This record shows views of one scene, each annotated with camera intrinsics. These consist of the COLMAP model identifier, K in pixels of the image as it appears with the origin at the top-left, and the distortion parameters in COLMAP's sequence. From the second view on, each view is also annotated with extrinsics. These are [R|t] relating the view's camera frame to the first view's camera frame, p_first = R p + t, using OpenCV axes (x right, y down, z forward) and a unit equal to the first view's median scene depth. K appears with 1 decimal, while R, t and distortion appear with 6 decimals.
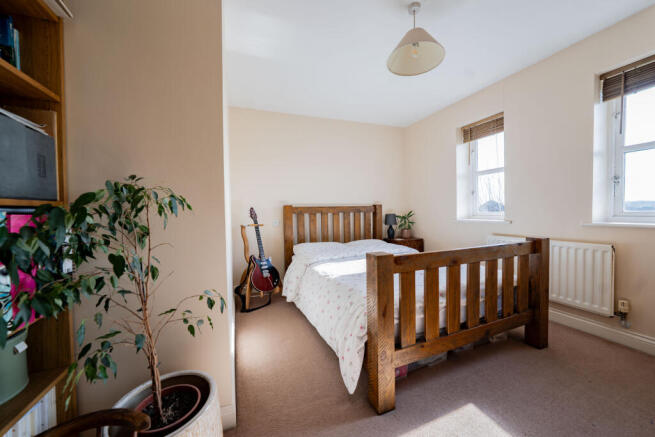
lens RADIAL K [[230.4, 0, 330.6], [0, 230.4, 220.7], [0, 0, 1]] dist [-0.019976, 0.003680]
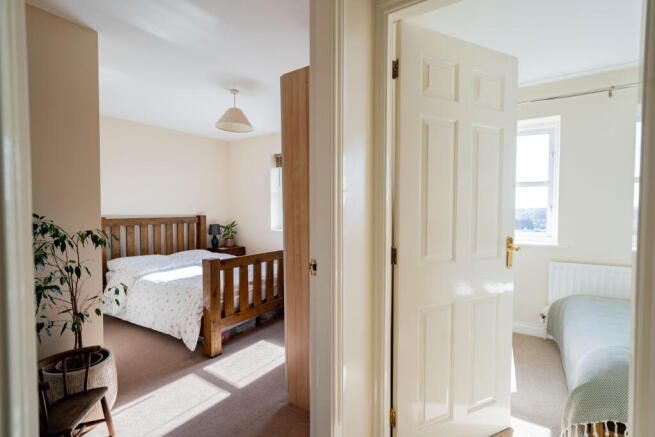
lens RADIAL K [[310.9, 0, 327.2], [0, 310.9, 222.6], [0, 0, 1]] dist [-0.012461, 0.000316]
pose [[0.816577, -0.002239, 0.577232, -0.276068], [-0.000402, 0.999990, 0.004447, -0.089987], [-0.577236, -0.003864, 0.816568, -0.910316]]
